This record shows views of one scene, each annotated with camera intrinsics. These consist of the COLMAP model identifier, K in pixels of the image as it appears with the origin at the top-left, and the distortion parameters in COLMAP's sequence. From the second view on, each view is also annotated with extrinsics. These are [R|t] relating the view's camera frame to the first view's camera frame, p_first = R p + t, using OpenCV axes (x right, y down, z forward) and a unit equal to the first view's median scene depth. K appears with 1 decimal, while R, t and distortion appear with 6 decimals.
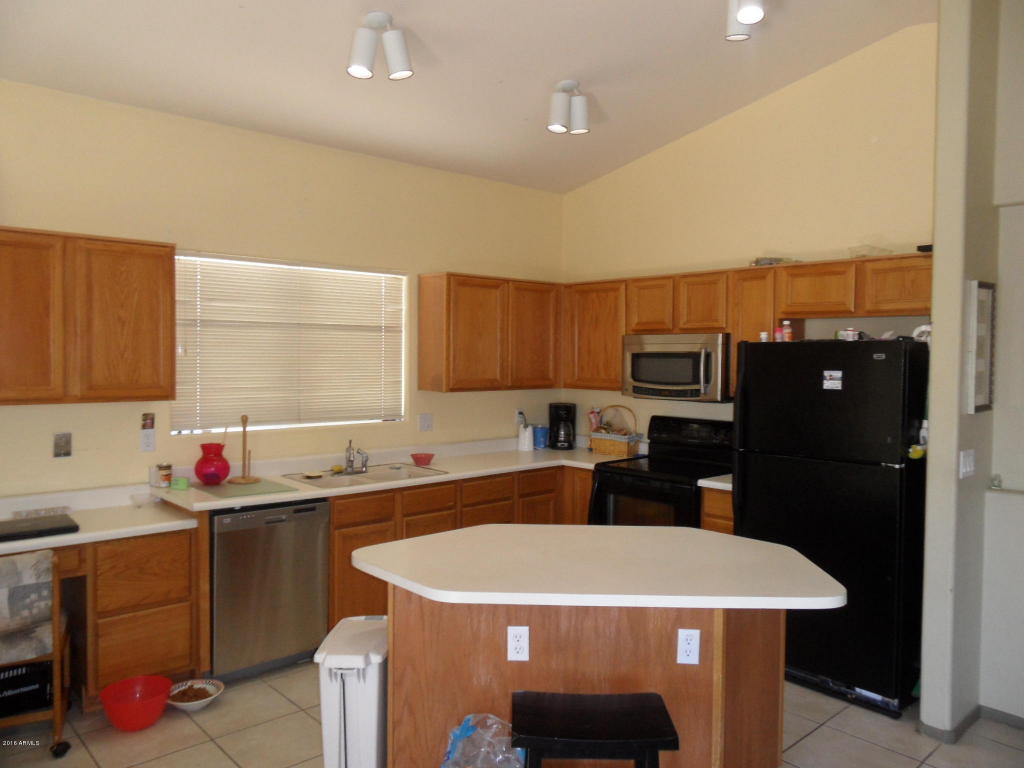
lens RADIAL K [[755.7, 0, 511.0], [0, 755.7, 375.4], [0, 0, 1]] dist [-0.020222, 0.013638]
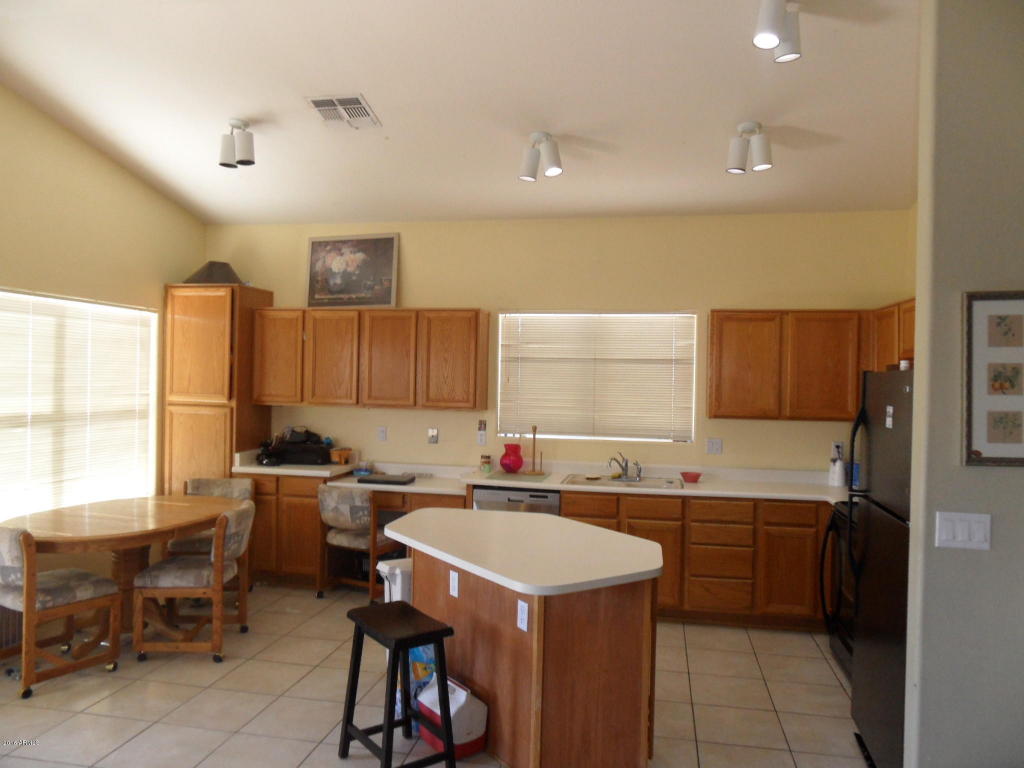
lens RADIAL K [[755.7, 0, 511.0], [0, 755.7, 384.9], [0, 0, 1]] dist [-0.020222, 0.013638]
pose [[0.602153, 0.013161, -0.798272, 0.710705], [-0.033247, 0.999410, -0.008602, -0.008813], [0.797688, 0.031720, 0.602236, 0.121711]]
